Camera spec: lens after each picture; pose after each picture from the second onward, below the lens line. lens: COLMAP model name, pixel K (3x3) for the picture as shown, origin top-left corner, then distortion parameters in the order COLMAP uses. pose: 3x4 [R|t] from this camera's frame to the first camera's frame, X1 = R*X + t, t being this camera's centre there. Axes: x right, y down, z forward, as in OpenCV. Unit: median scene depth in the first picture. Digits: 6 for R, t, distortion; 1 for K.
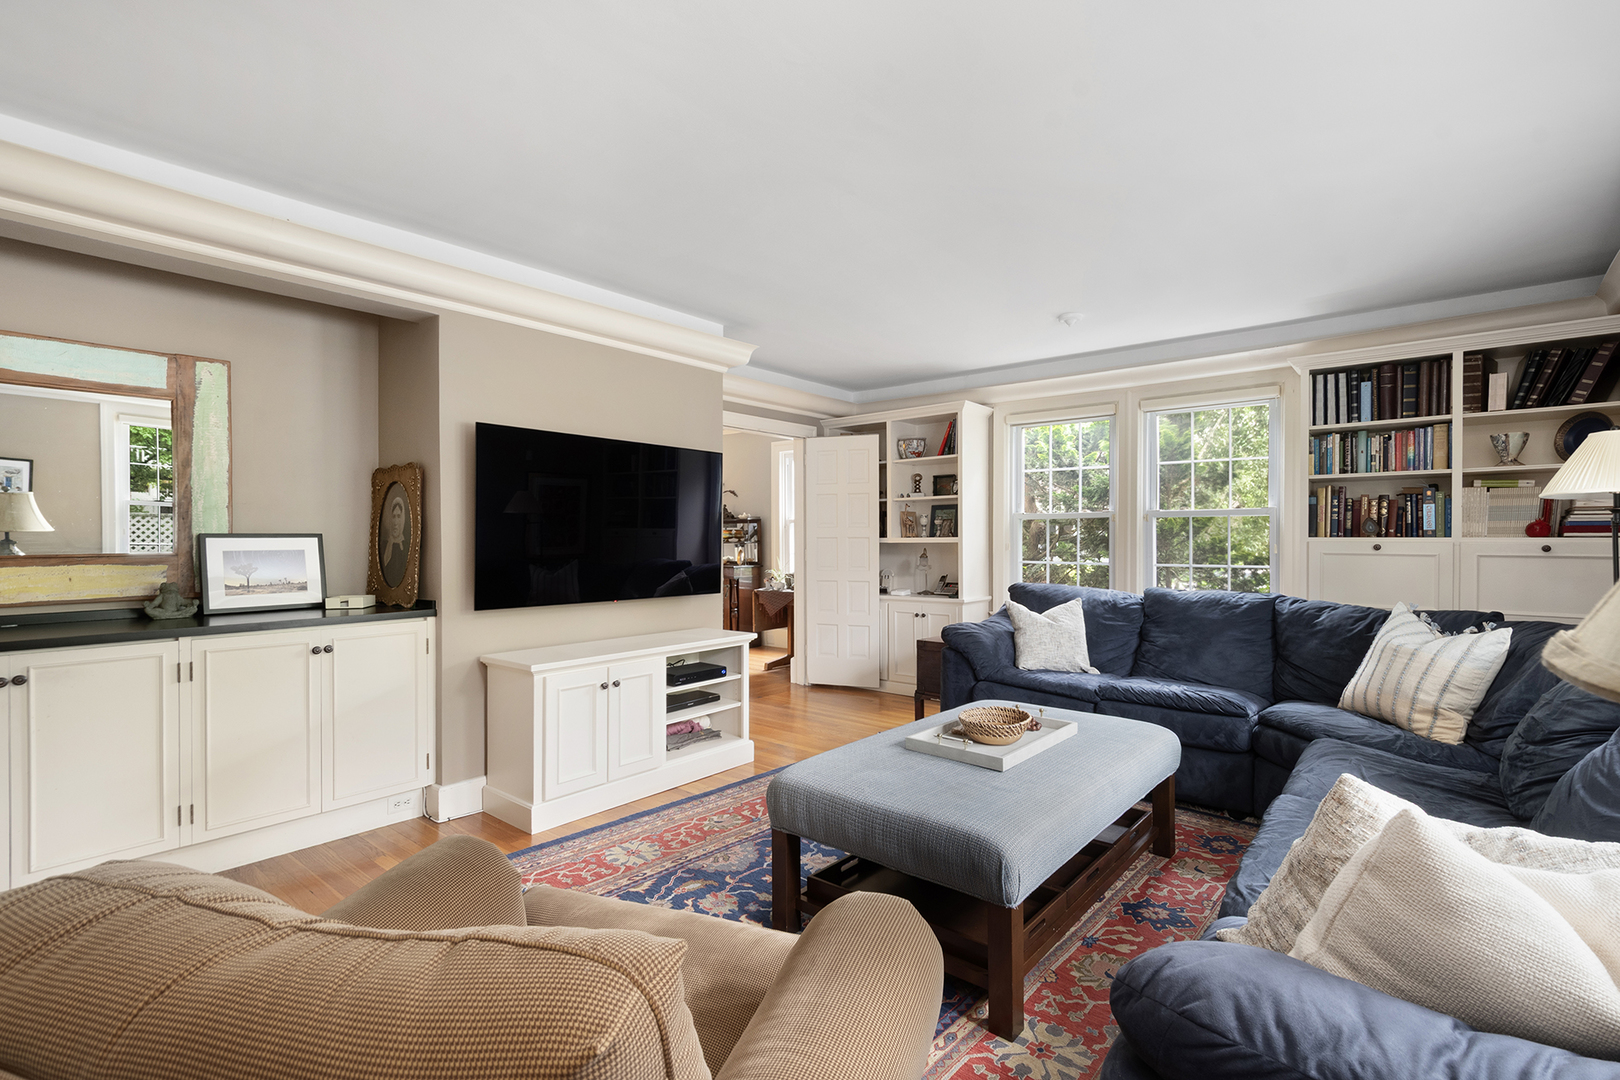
lens RADIAL K [[715.0, 0, 808.3], [0, 715.0, 550.8], [0, 0, 1]] dist [0.002829, 0.000006]
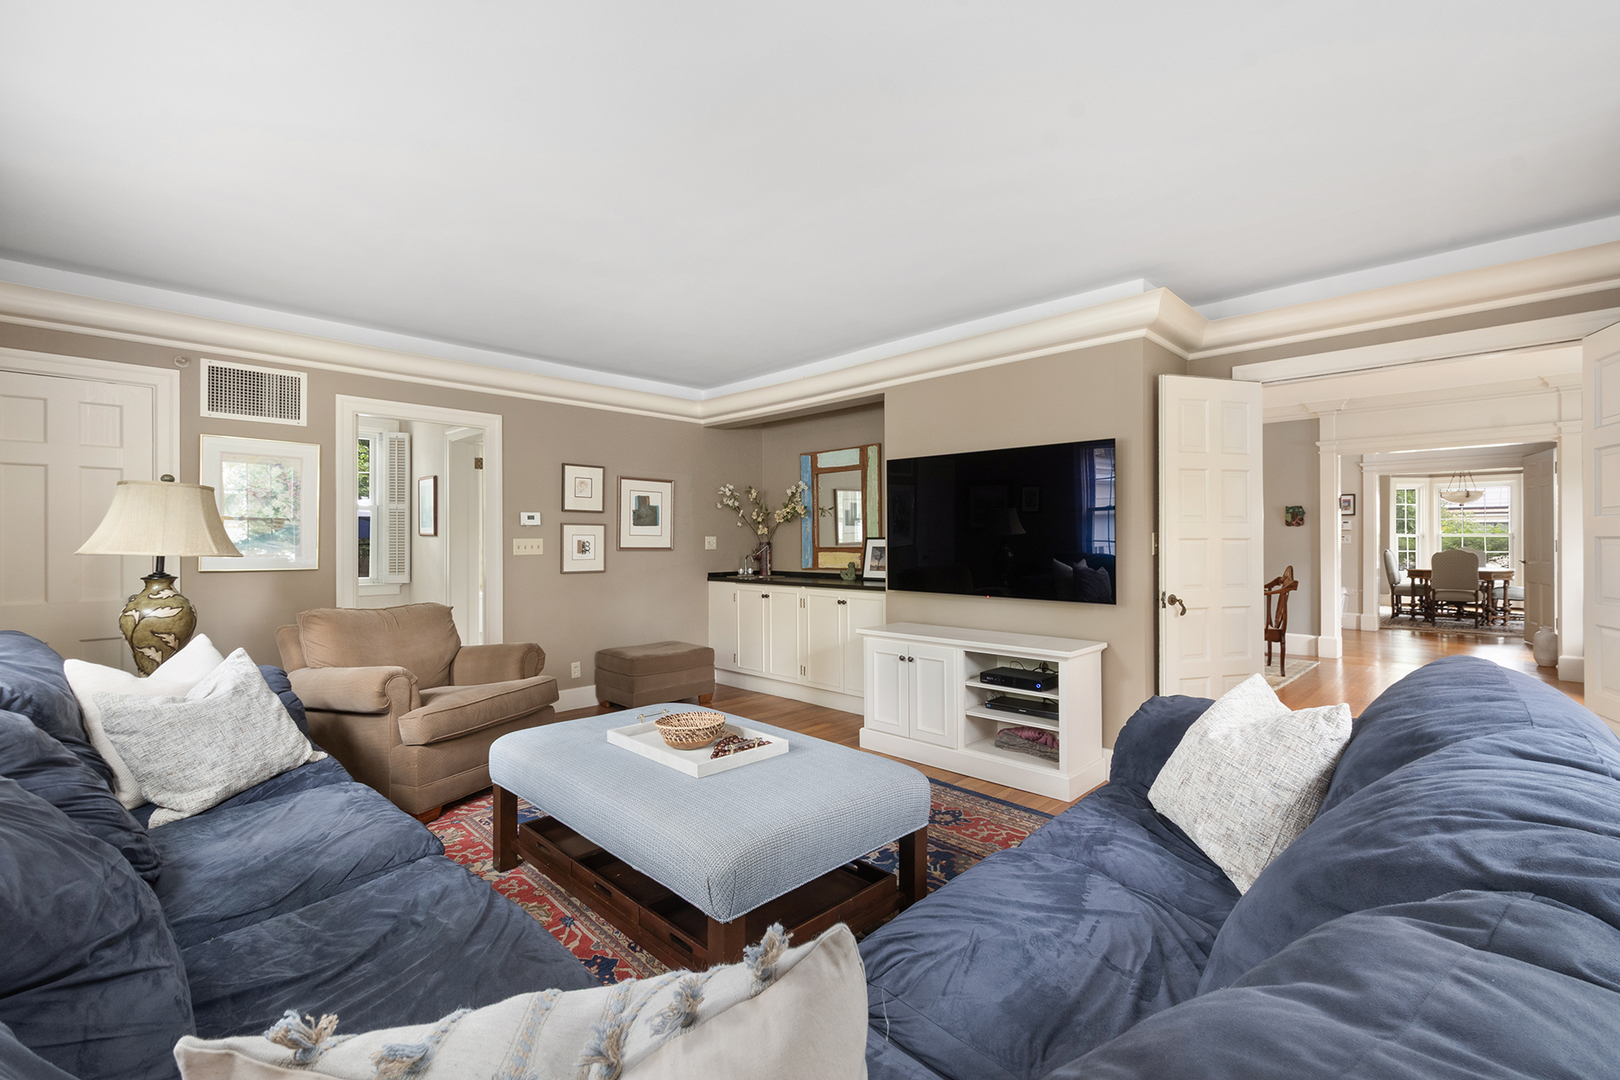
lens RADIAL K [[671.1, 0, 839.2], [0, 671.1, 544.1], [0, 0, 1]] dist [0.001597, 0.000137]
pose [[-0.012540, 0.007706, -0.999892, 0.958400], [-0.013914, 0.999872, 0.007881, -0.019112], [0.999825, 0.014011, -0.012431, 0.976991]]
